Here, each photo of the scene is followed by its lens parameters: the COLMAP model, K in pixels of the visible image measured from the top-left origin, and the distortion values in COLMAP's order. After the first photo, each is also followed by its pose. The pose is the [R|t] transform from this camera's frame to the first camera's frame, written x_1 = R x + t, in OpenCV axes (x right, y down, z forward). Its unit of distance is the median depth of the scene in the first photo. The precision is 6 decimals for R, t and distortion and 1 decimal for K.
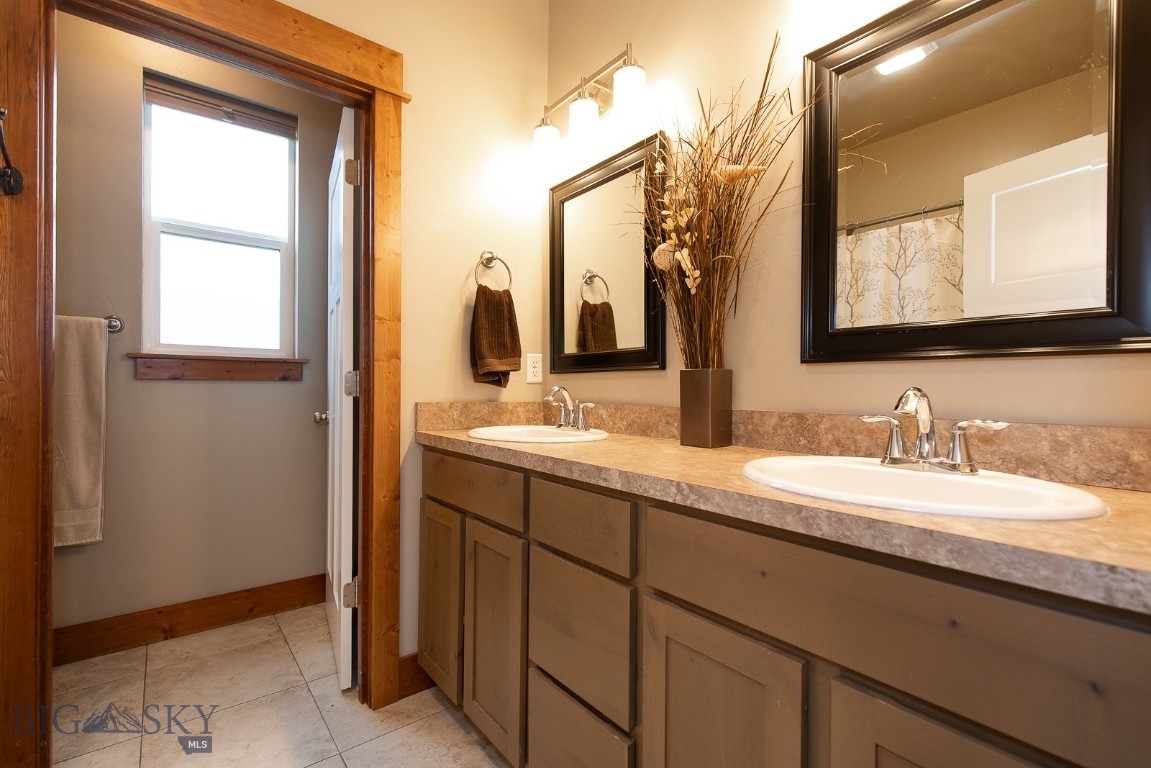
lens RADIAL K [[517.0, 0, 576.7], [0, 517.0, 387.1], [0, 0, 1]] dist [0.010705, -0.001374]
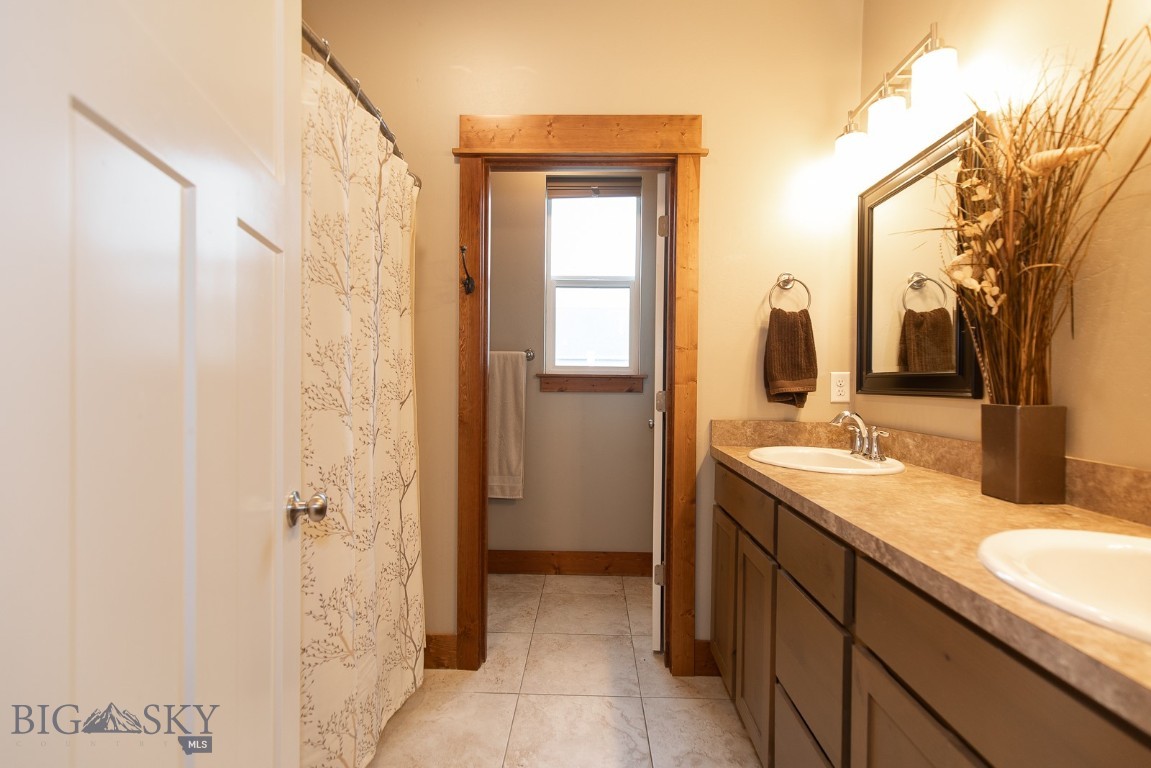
lens RADIAL K [[517.0, 0, 576.7], [0, 517.0, 387.1], [0, 0, 1]] dist [0.010705, -0.001374]
pose [[0.765522, 0.011749, -0.643303, 0.192341], [-0.005708, 0.999918, 0.011470, -0.053172], [0.643385, -0.005109, 0.765526, -0.052148]]
